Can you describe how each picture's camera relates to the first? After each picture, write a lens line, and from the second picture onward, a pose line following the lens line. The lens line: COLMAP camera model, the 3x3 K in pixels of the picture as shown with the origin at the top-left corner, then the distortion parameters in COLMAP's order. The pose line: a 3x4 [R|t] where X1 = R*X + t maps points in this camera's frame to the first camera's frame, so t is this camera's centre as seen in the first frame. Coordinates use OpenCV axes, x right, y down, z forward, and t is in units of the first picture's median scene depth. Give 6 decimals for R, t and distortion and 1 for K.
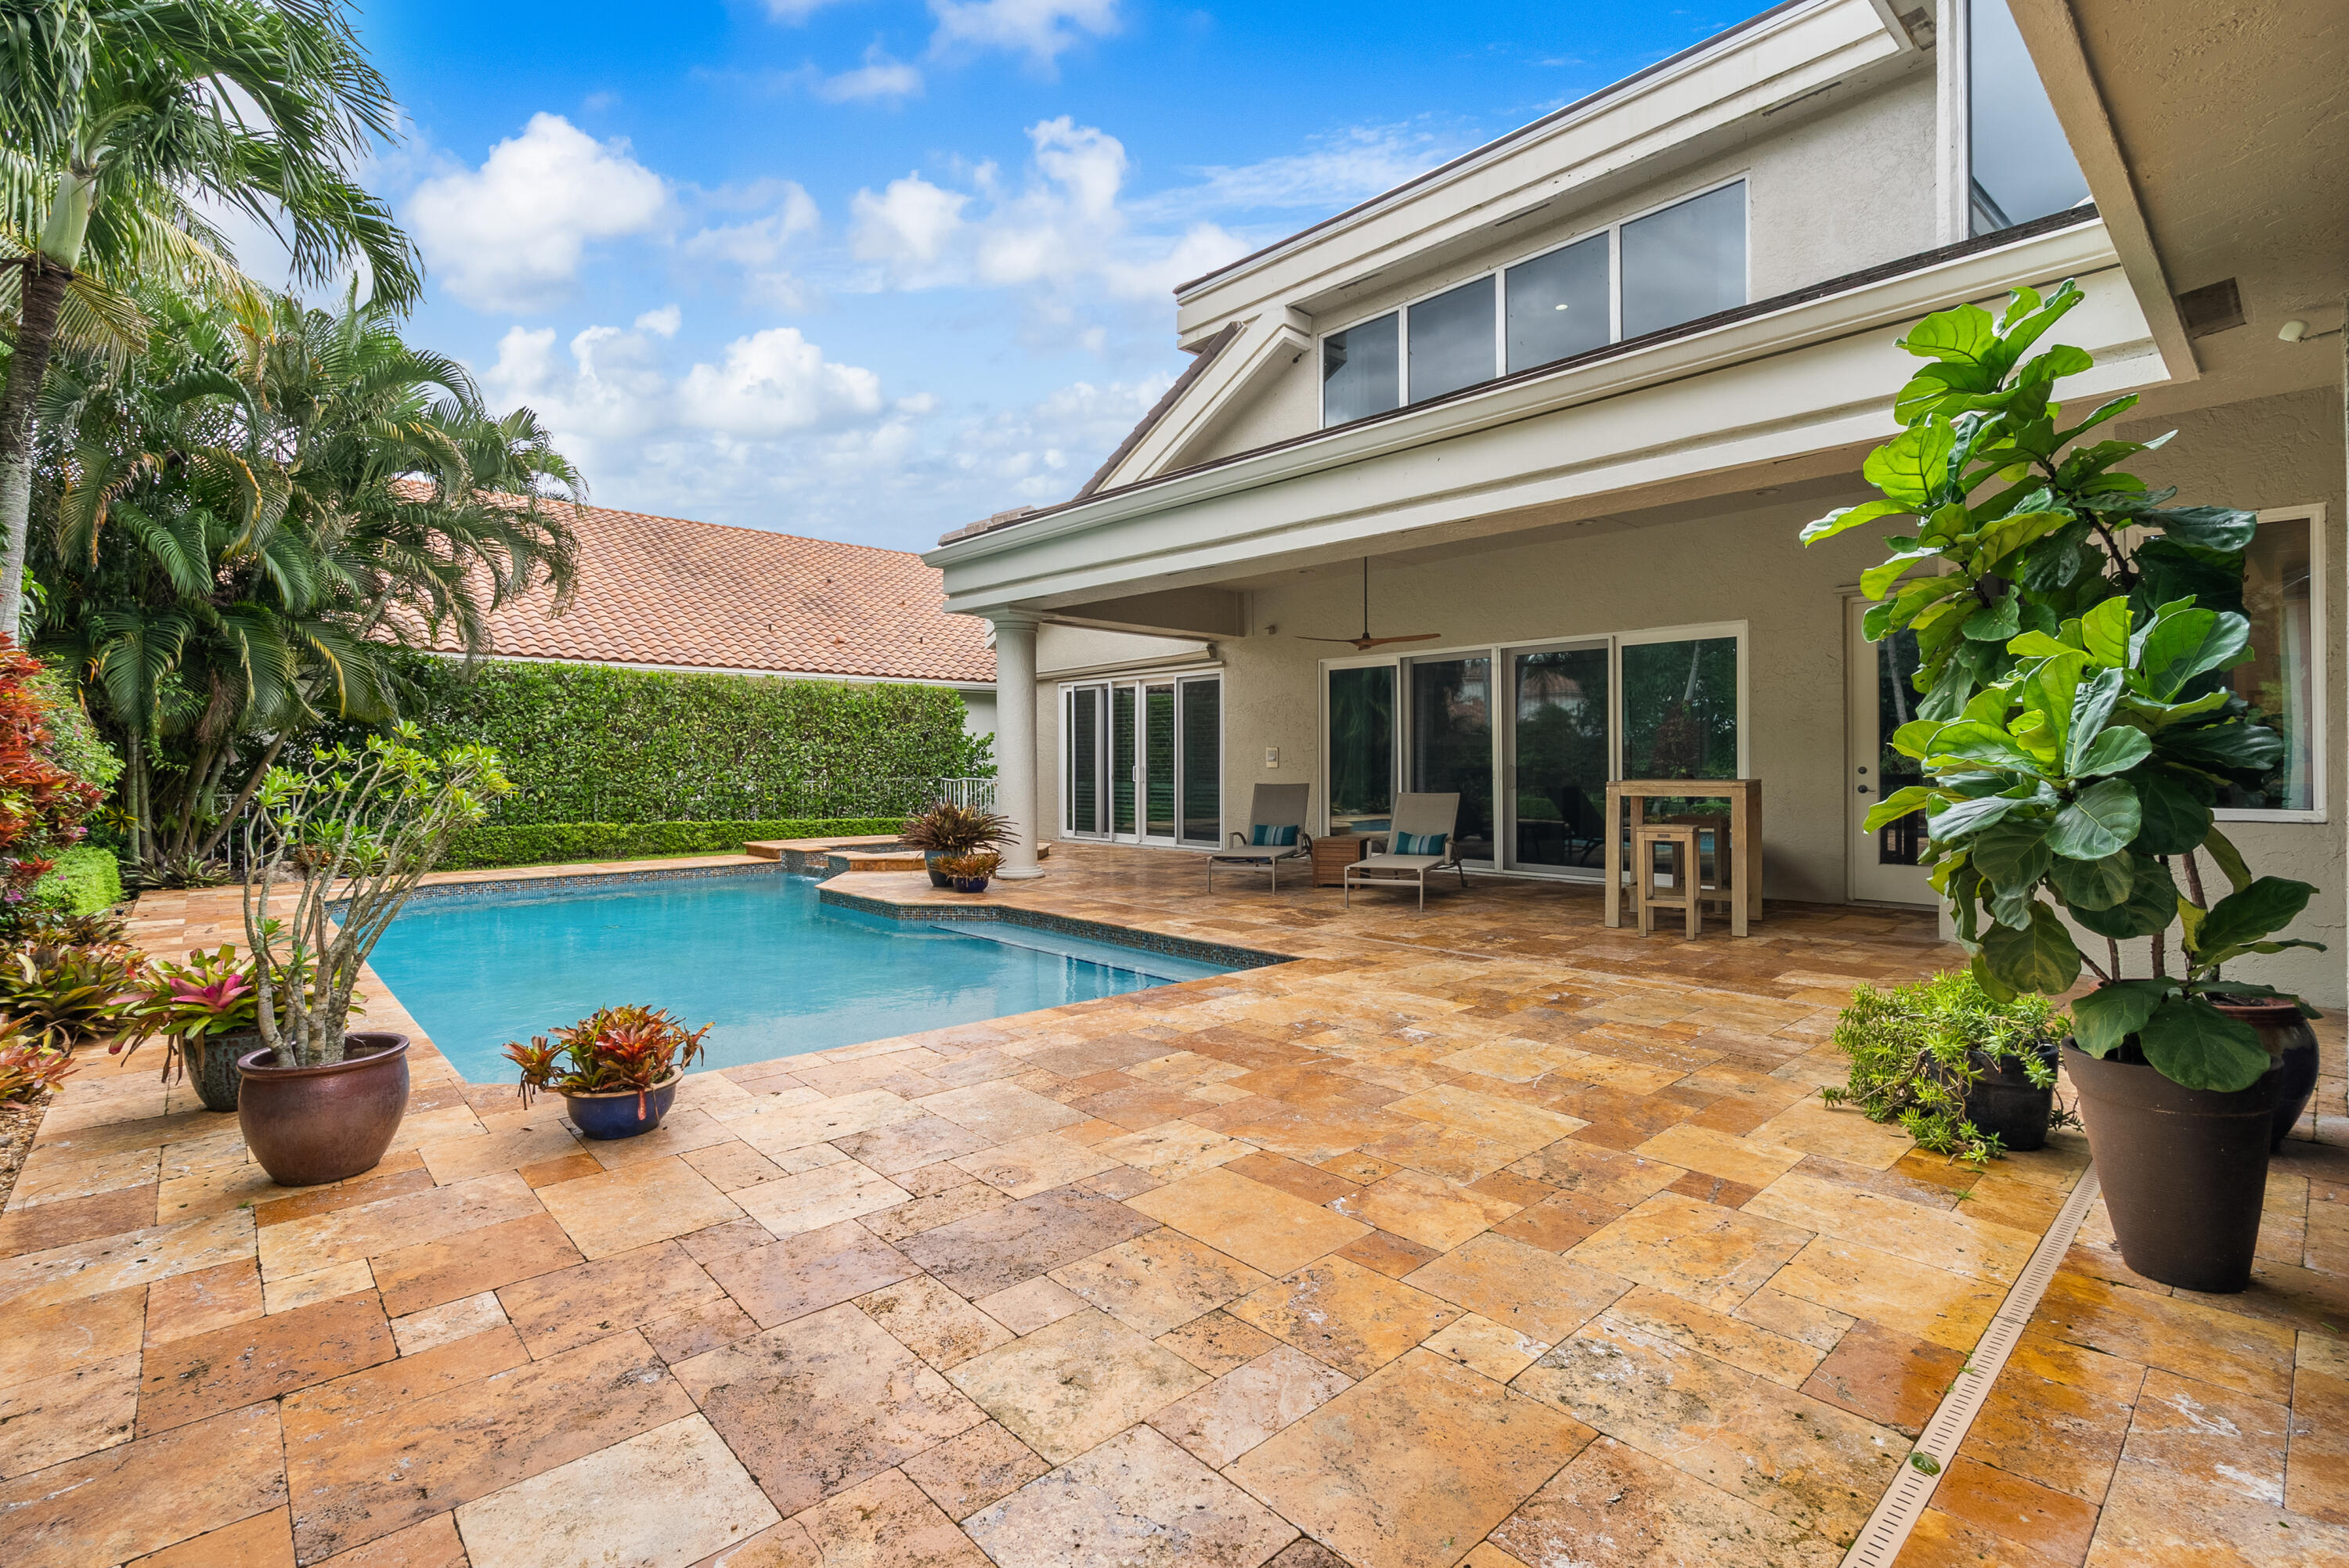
lens RADIAL K [[1074.2, 0, 1180.8], [0, 1074.2, 775.1], [0, 0, 1]] dist [-0.007802, 0.000880]
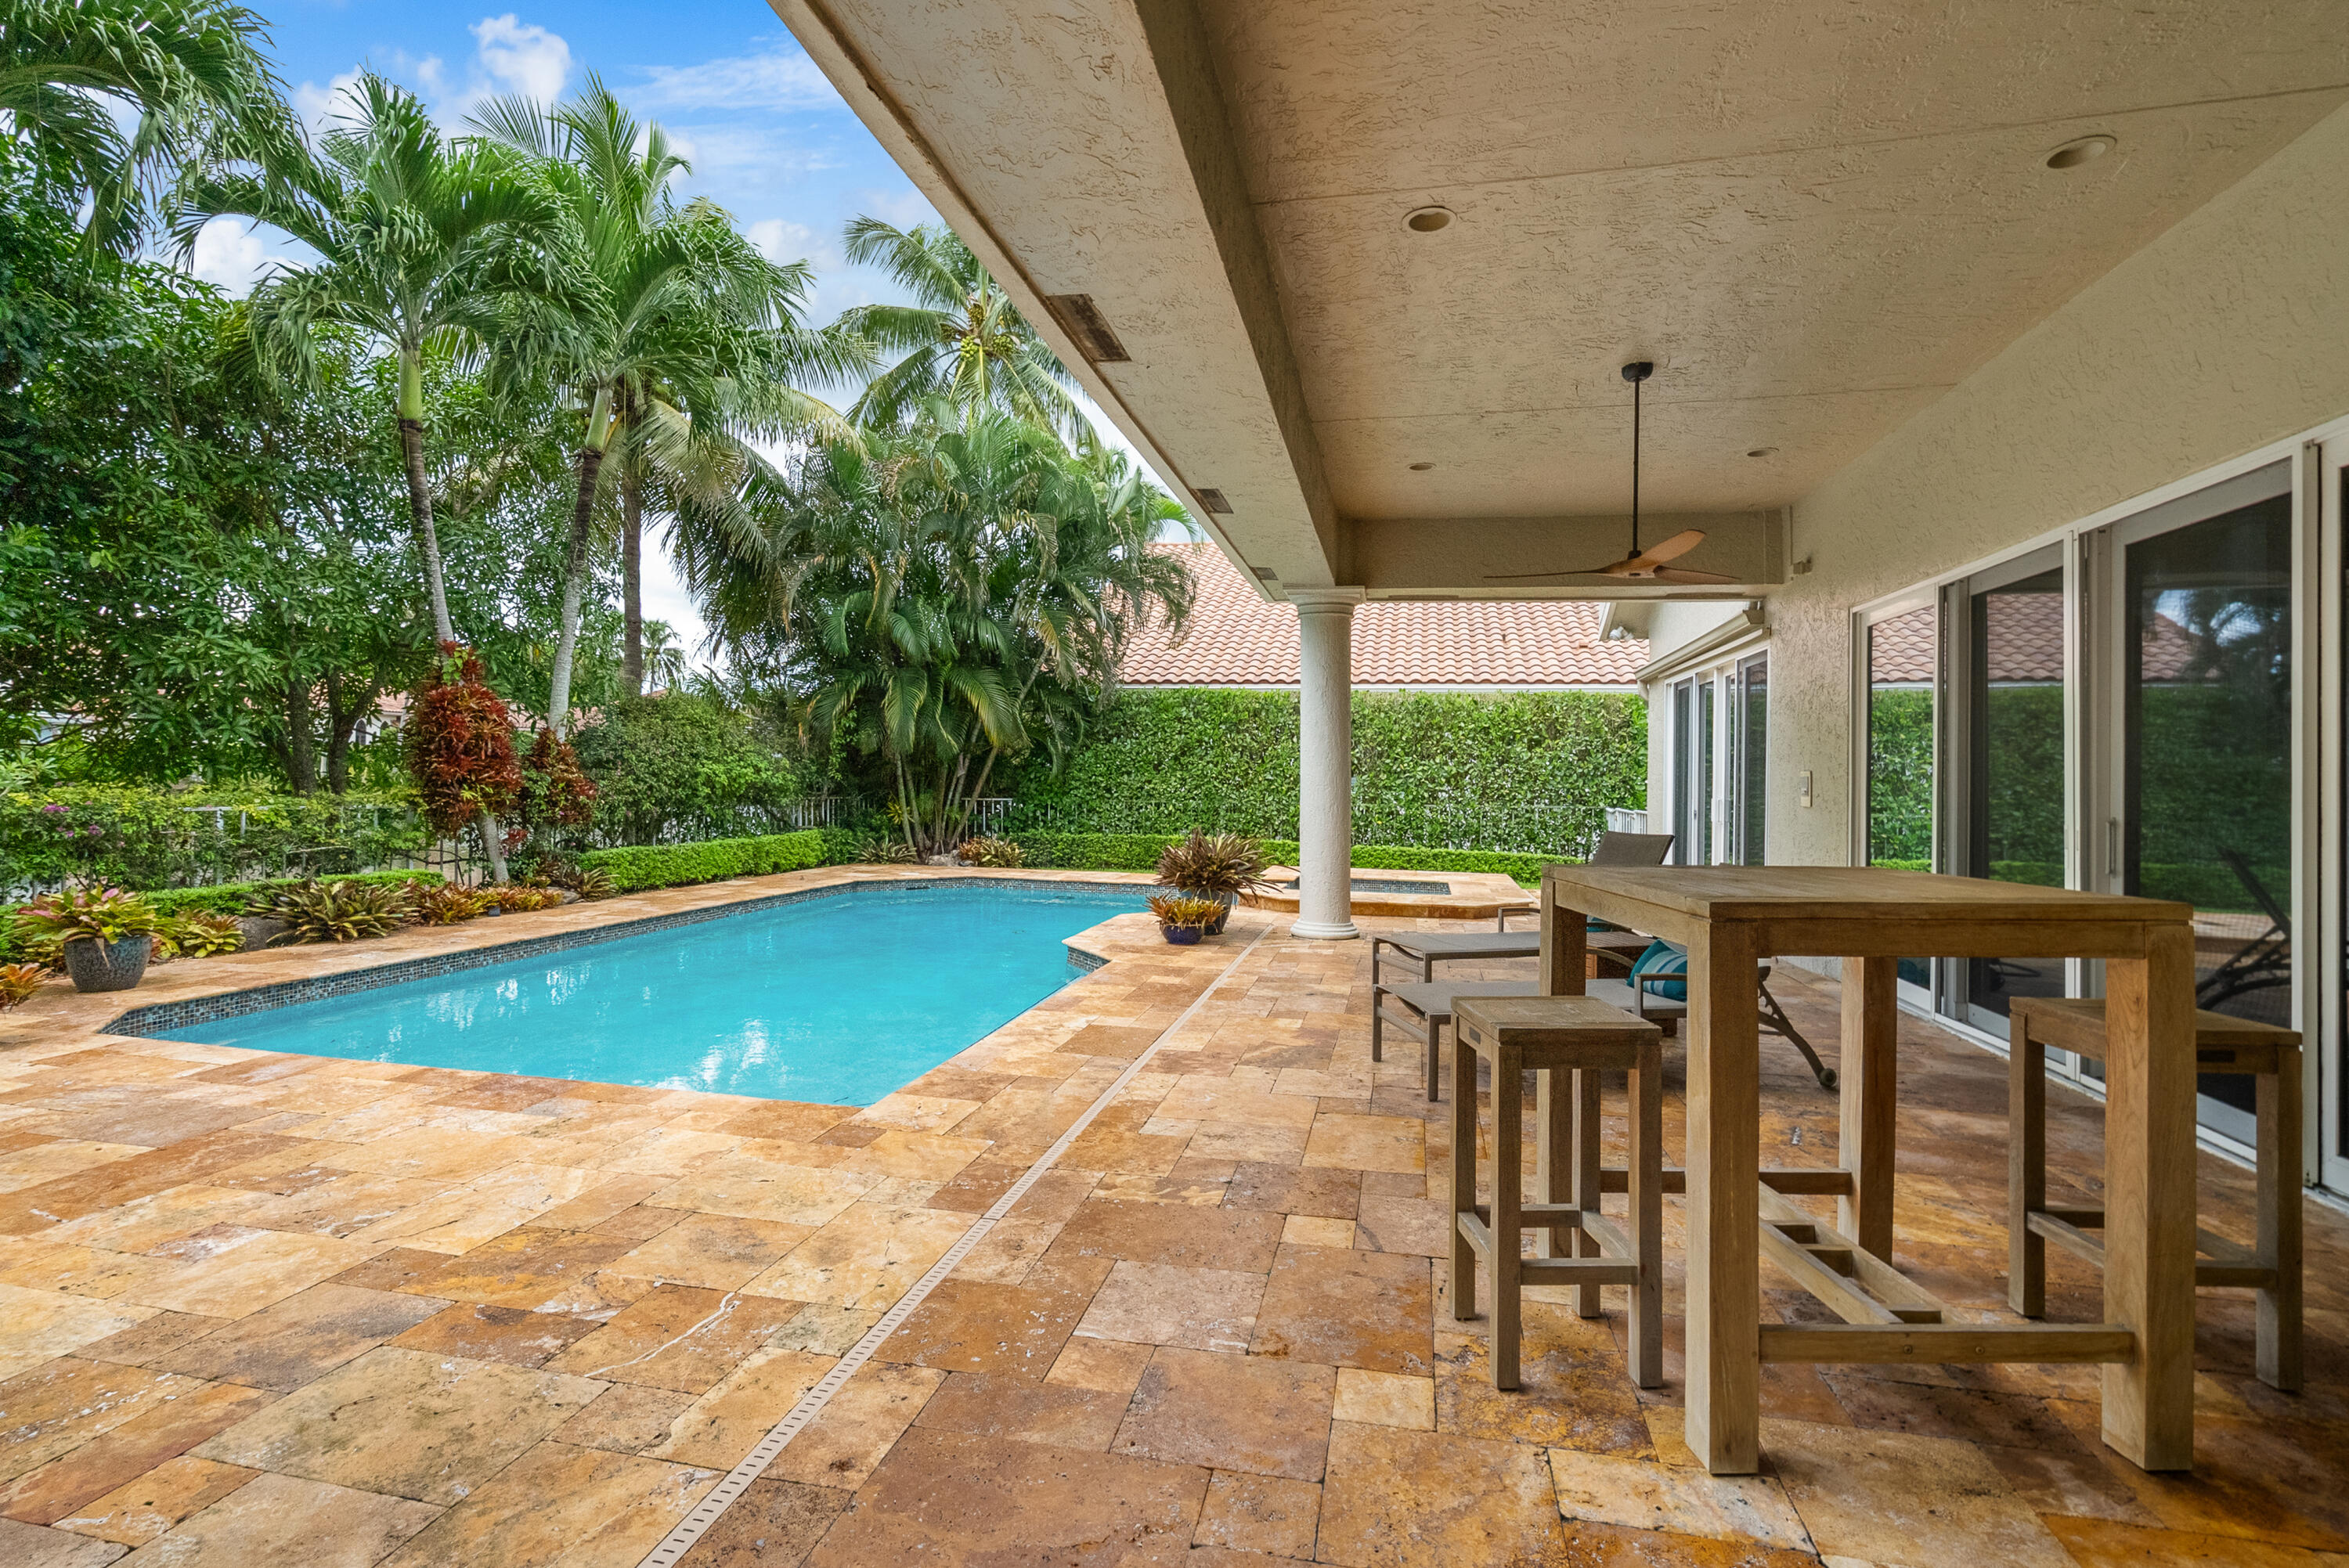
lens RADIAL K [[1079.8, 0, 1169.2], [0, 1079.8, 762.0], [0, 0, 1]] dist [-0.020725, 0.012039]
pose [[0.576071, 0.004766, -0.817386, 0.310437], [-0.032788, 0.999313, -0.017281, -0.008991], [0.816742, 0.036756, 0.575832, 0.353426]]
